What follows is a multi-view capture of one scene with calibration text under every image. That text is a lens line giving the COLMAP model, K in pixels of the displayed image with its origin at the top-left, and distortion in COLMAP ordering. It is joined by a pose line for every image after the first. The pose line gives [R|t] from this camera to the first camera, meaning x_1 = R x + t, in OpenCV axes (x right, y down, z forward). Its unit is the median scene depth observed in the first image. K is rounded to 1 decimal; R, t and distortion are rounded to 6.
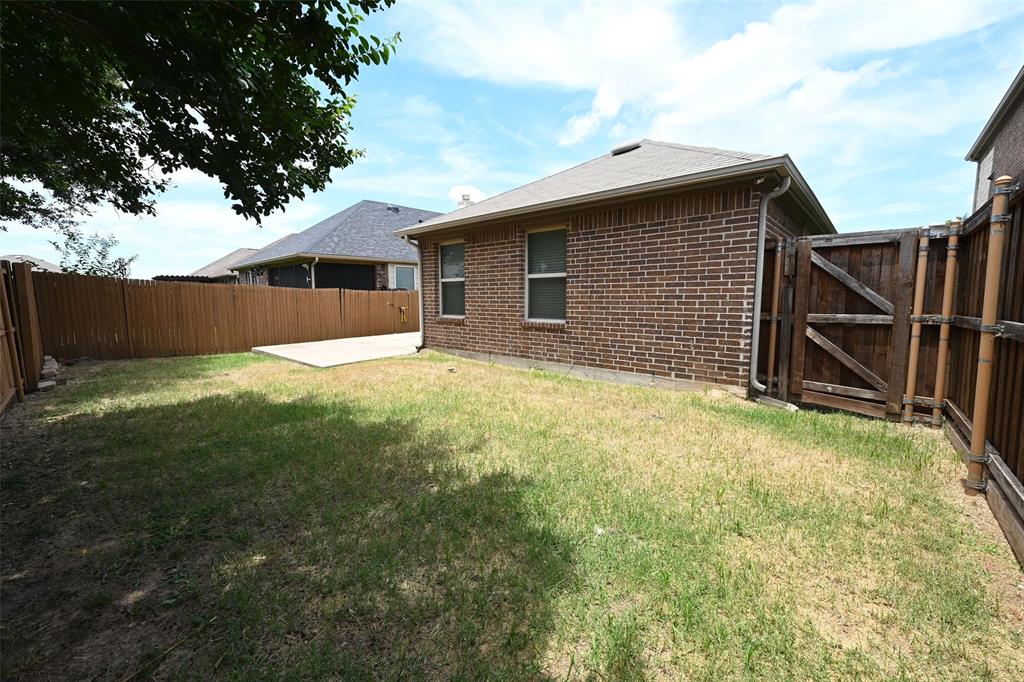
lens RADIAL K [[408.4, 0, 517.6], [0, 408.4, 337.0], [0, 0, 1]] dist [0.001085, -0.000037]
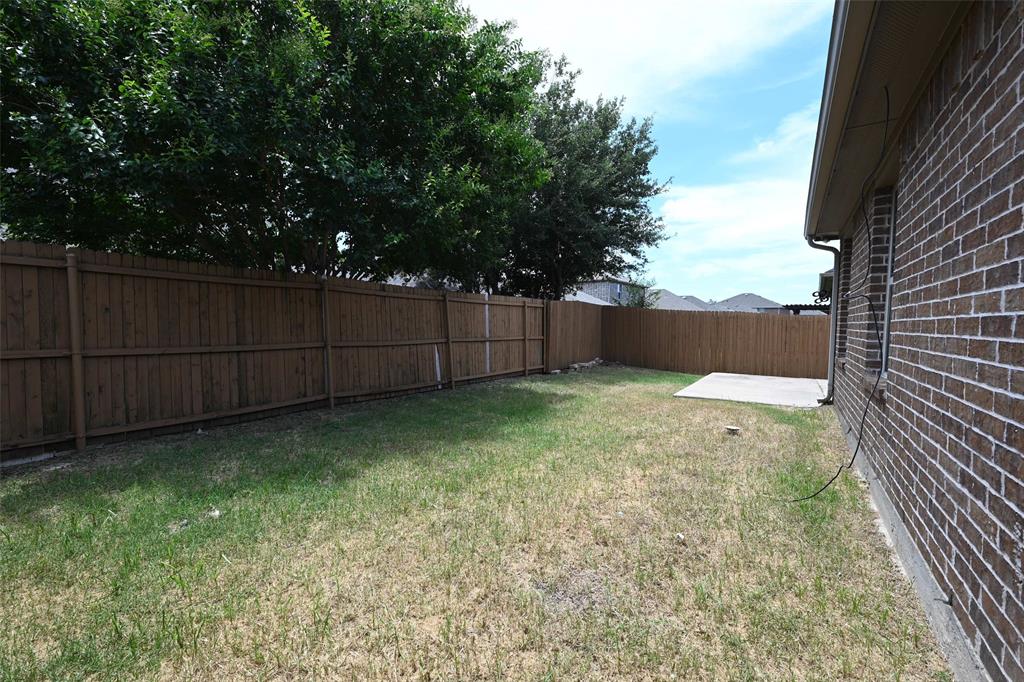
lens RADIAL K [[404.0, 0, 508.4], [0, 404.0, 338.9], [0, 0, 1]] dist [0.000905, 0.000028]
pose [[0.108797, 0.043915, -0.993093, 0.445916], [-0.113021, 0.993092, 0.031533, -0.048395], [0.987618, 0.108810, 0.113009, 0.512830]]
